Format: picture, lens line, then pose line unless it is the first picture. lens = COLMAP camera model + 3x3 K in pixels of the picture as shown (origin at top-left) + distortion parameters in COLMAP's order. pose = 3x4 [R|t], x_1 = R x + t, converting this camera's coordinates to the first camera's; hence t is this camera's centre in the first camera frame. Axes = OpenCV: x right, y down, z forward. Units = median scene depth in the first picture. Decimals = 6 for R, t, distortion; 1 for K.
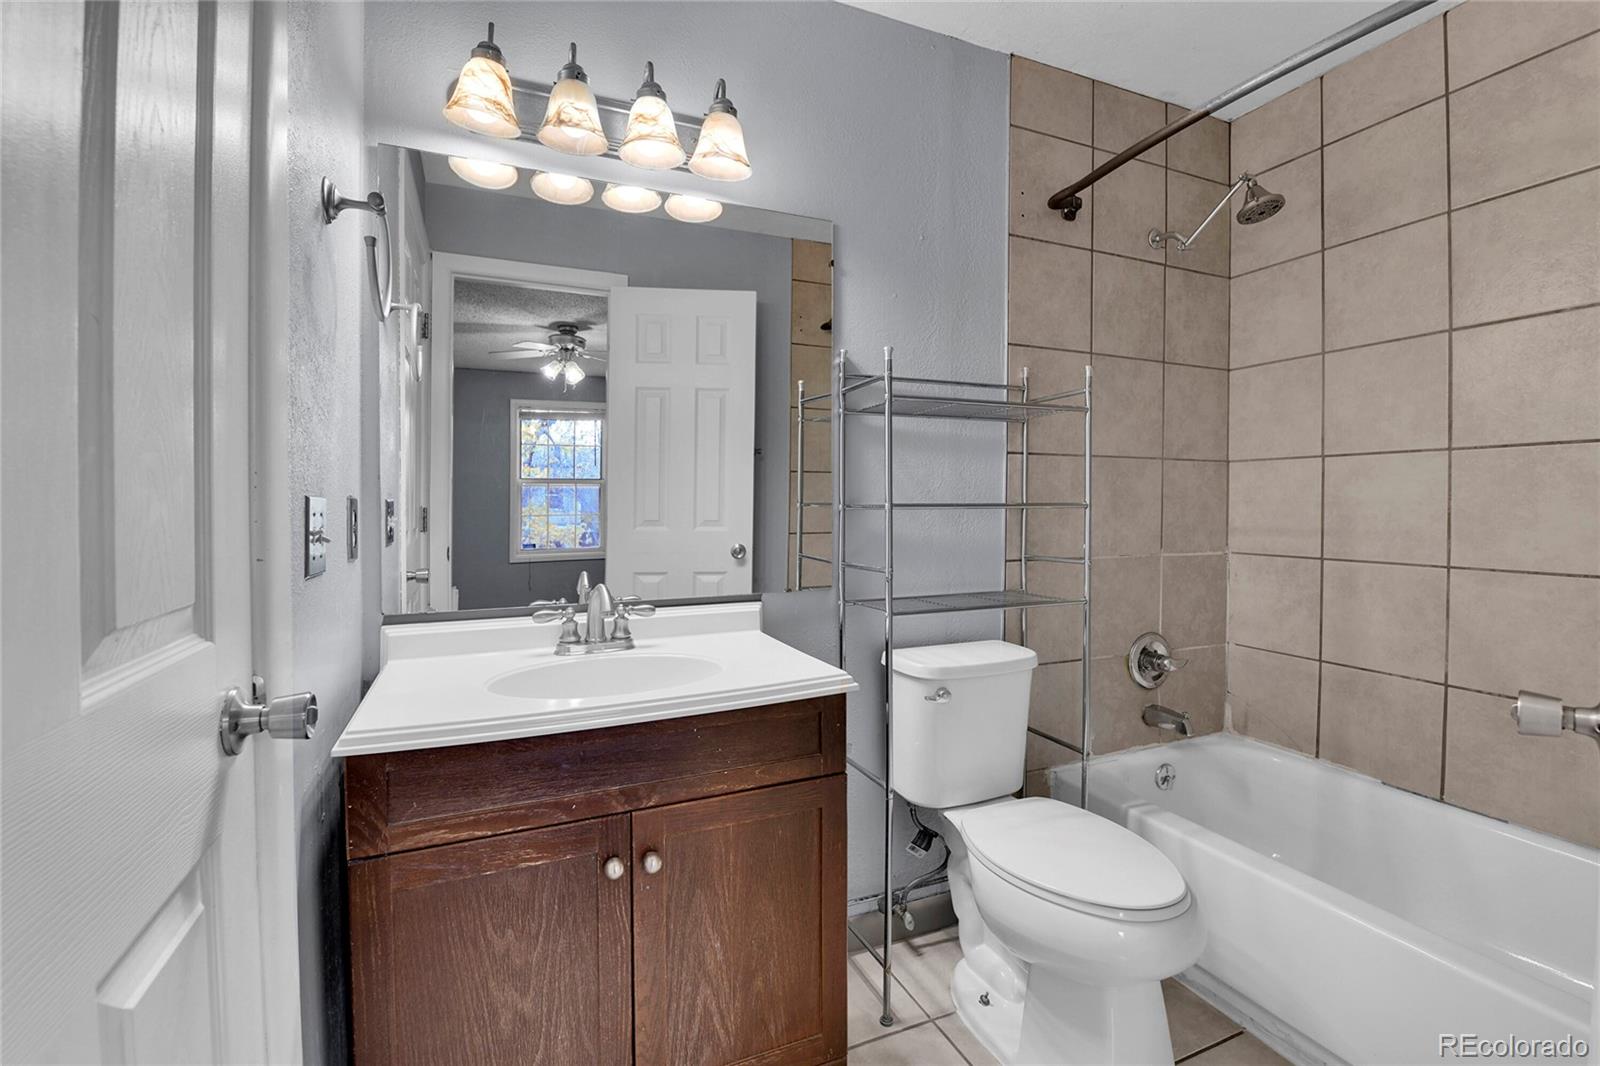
lens RADIAL K [[694.0, 0, 802.0], [0, 694.0, 521.5], [0, 0, 1]] dist [-0.001427, -0.009957]
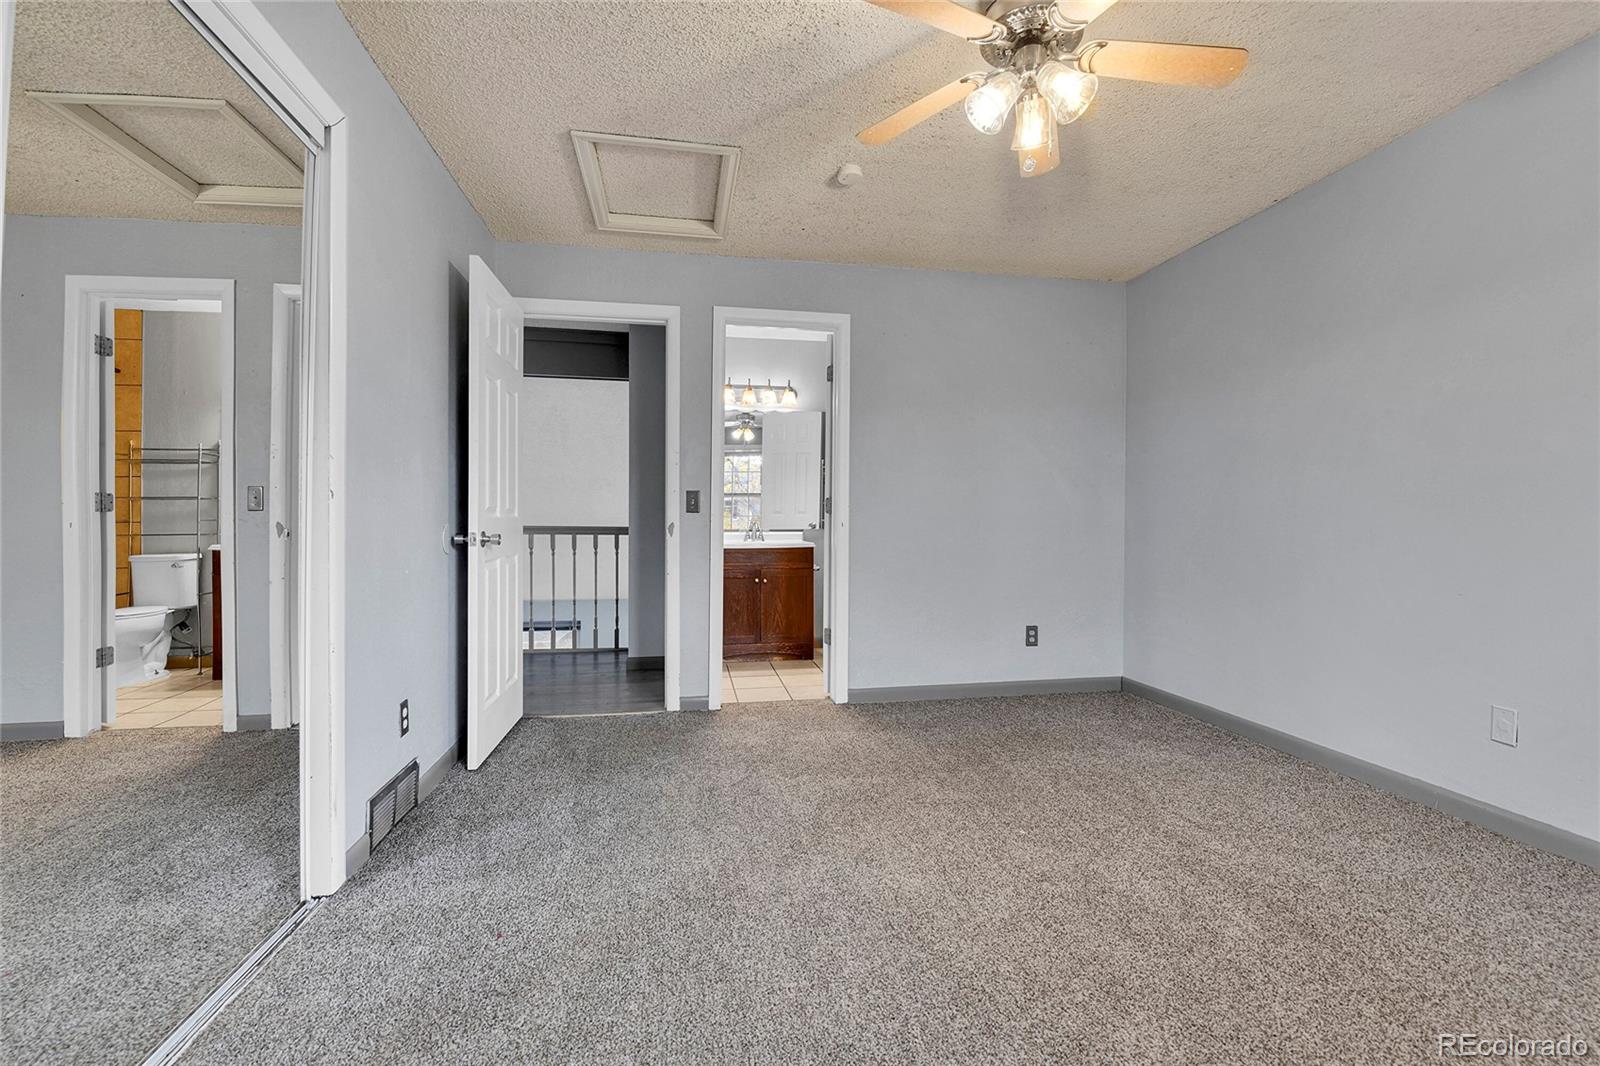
lens RADIAL K [[694.0, 0, 802.0], [0, 694.0, 521.5], [0, 0, 1]] dist [-0.001427, -0.009957]
pose [[0.971753, 0.008584, -0.235845, 0.240479], [-0.013394, 0.999733, -0.018803, 0.046908], [0.235621, 0.021431, 0.971609, -0.736392]]
